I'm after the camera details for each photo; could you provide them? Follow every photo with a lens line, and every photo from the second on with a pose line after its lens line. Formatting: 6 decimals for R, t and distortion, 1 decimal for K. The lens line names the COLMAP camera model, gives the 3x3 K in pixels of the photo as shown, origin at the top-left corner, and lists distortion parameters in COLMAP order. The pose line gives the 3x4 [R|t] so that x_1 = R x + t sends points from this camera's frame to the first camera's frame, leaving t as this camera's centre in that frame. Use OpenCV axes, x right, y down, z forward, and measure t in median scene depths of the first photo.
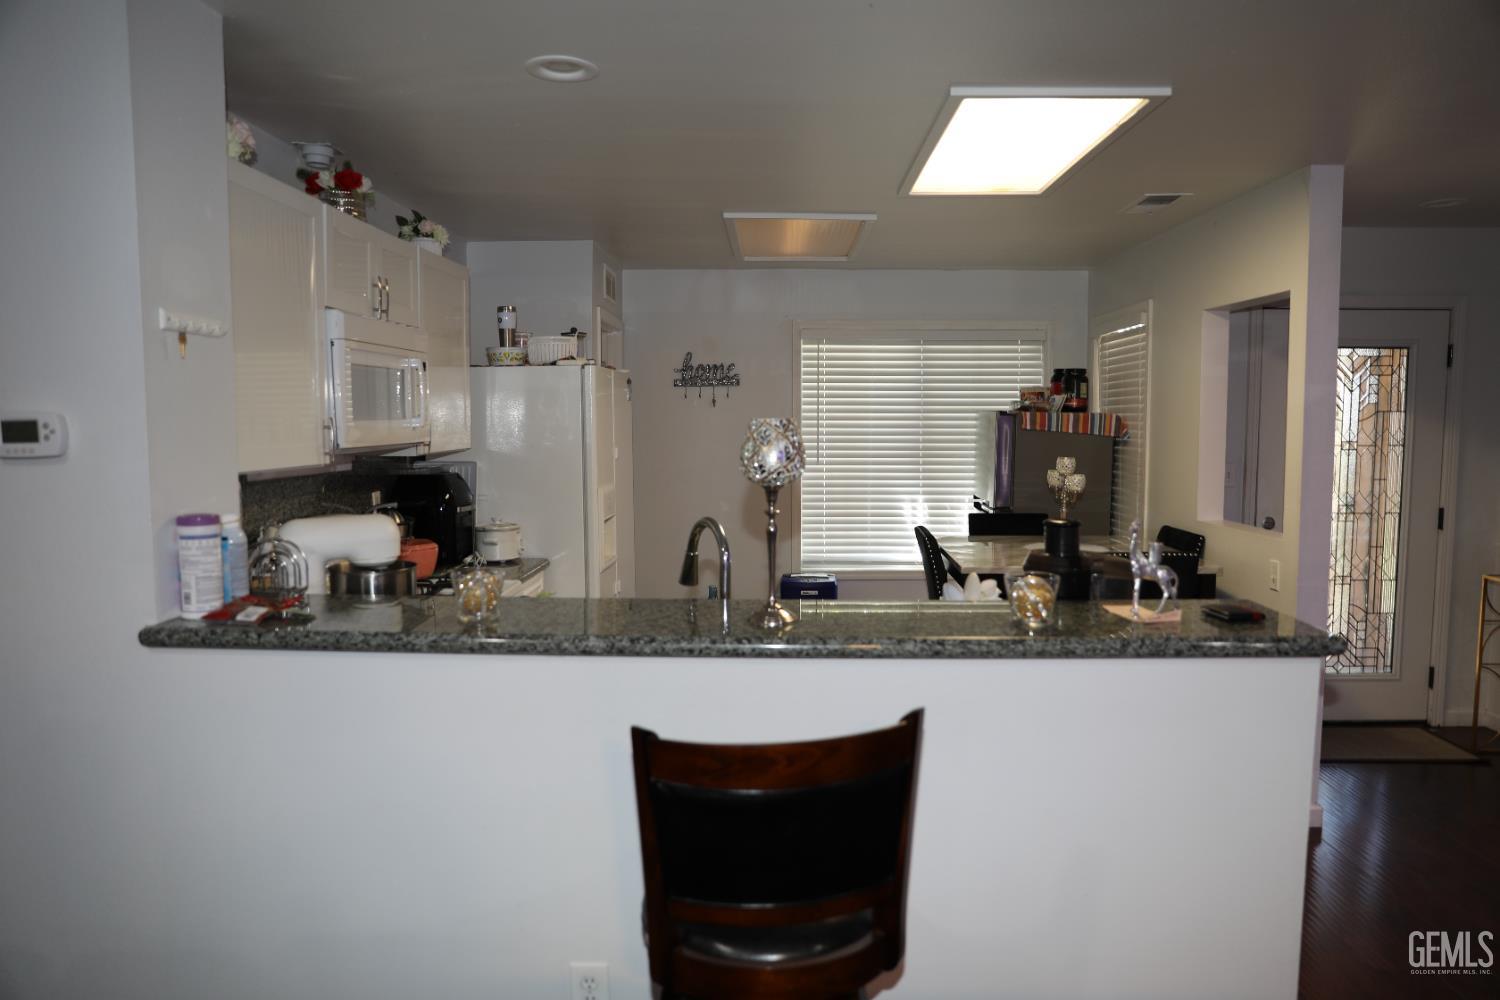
lens RADIAL K [[1027.7, 0, 750.0], [0, 1027.7, 500.0], [0, 0, 1]] dist [-0.110896, 0.091611]
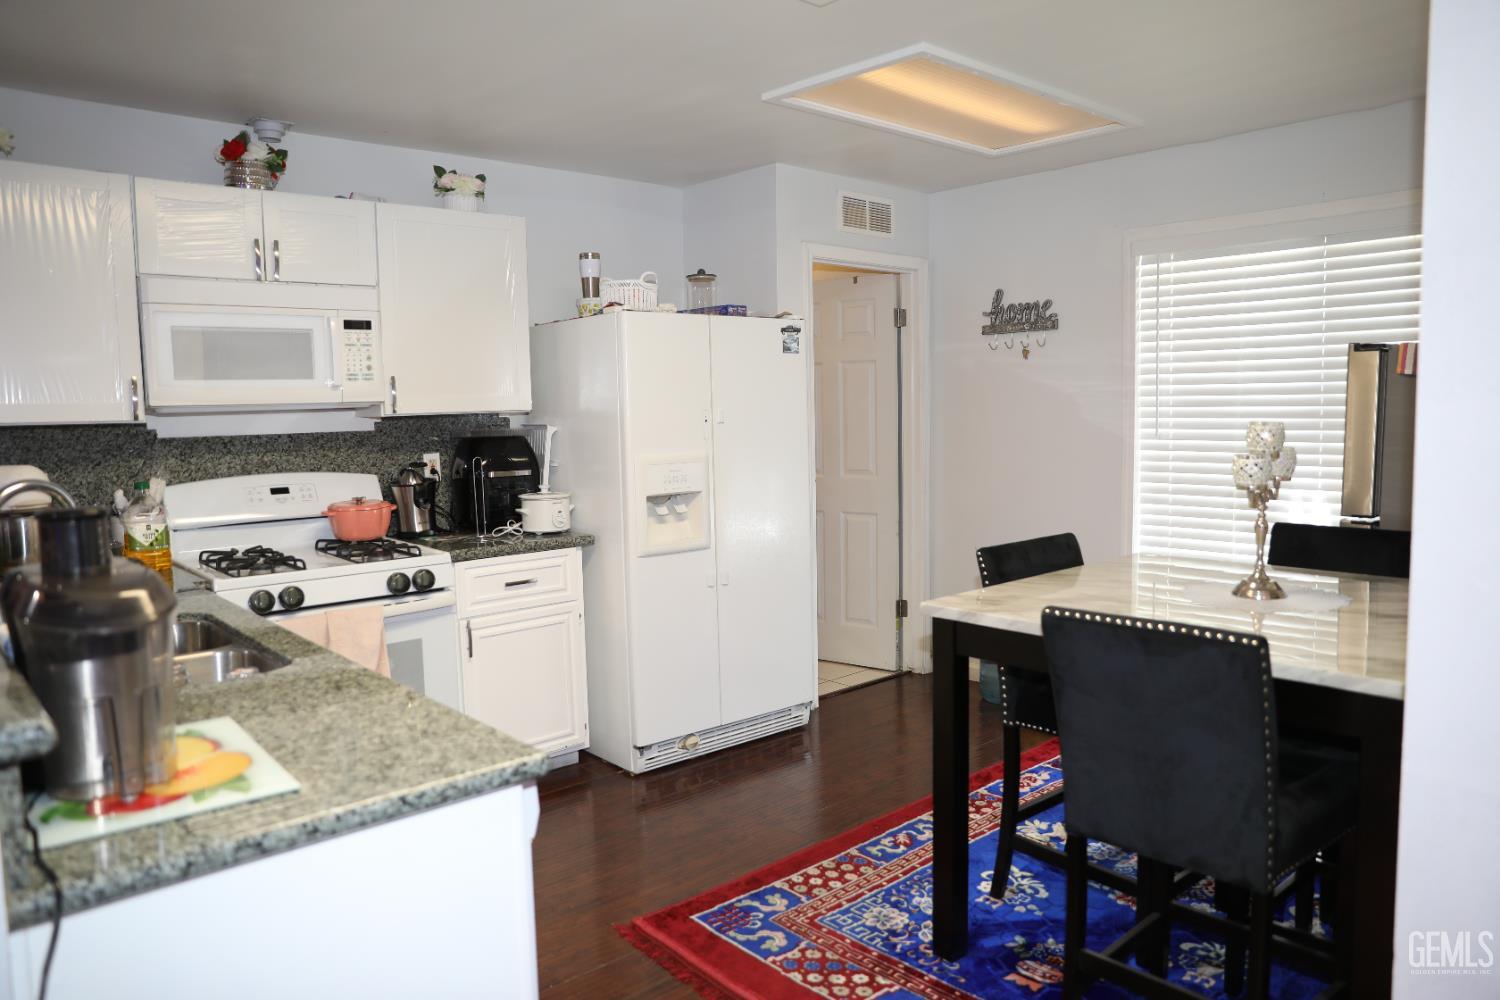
lens RADIAL K [[1027.7, 0, 750.0], [0, 1027.7, 500.0], [0, 0, 1]] dist [-0.110896, 0.091611]
pose [[0.696843, 0.051769, -0.715353, 0.365472], [-0.038115, 0.998655, 0.035143, -0.005895], [0.716210, 0.002777, 0.697879, 0.332330]]
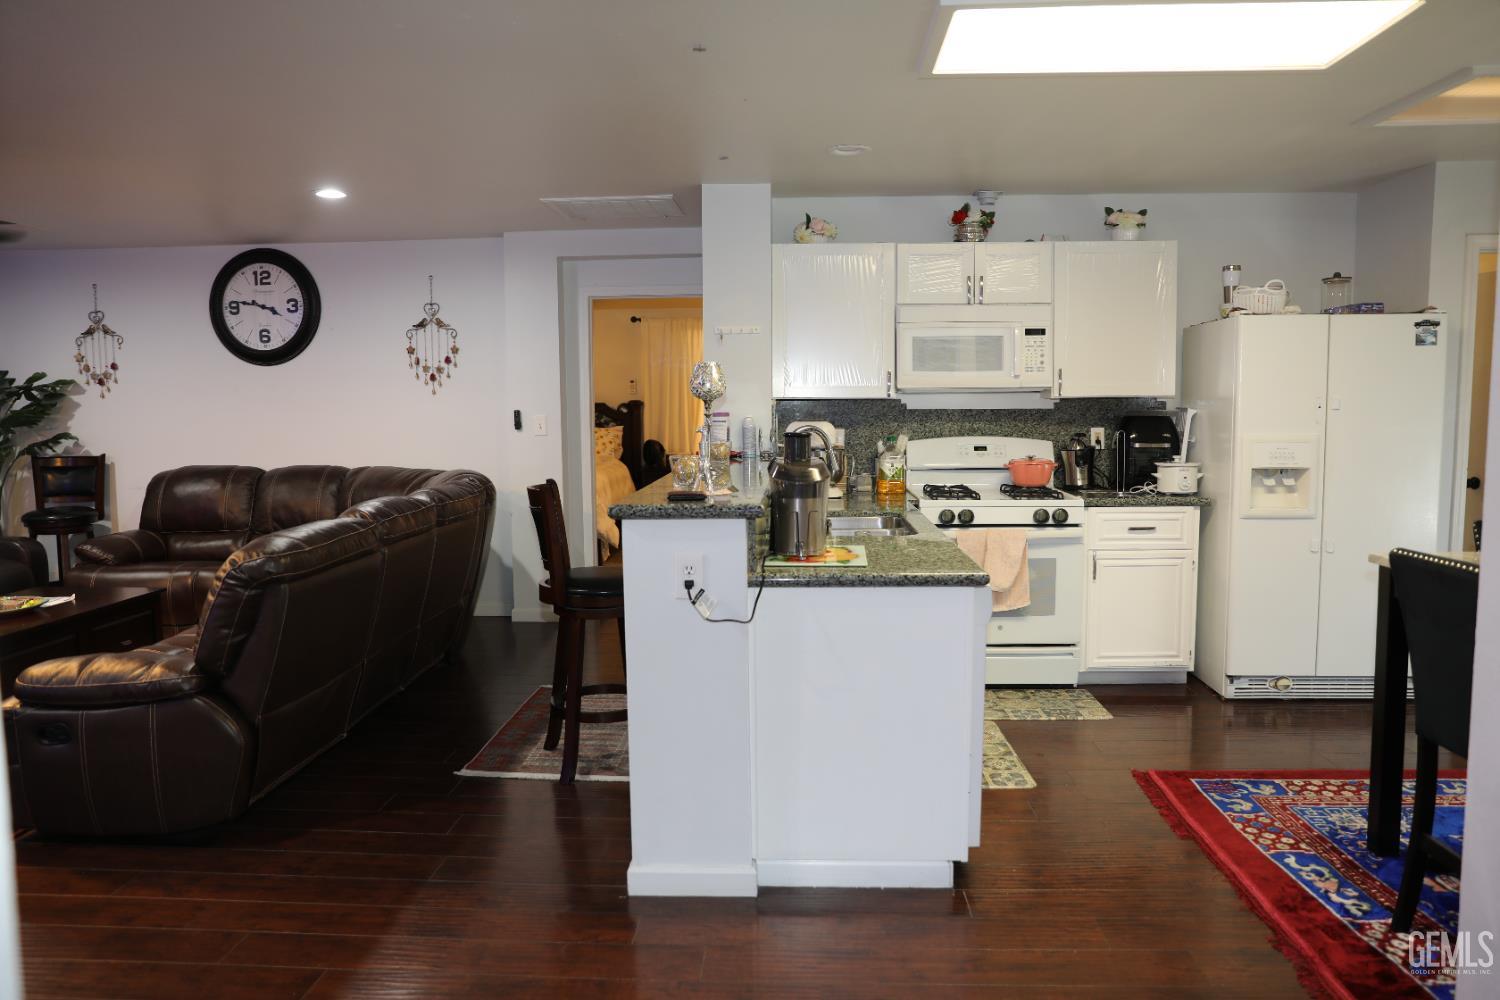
lens RADIAL K [[1027.7, 0, 750.0], [0, 1027.7, 500.0], [0, 0, 1]] dist [-0.110896, 0.091611]
pose [[-0.010438, 0.092686, -0.995641, 0.602931], [-0.071904, 0.993048, 0.093198, -0.003168], [0.997357, 0.072563, -0.003700, 0.359083]]
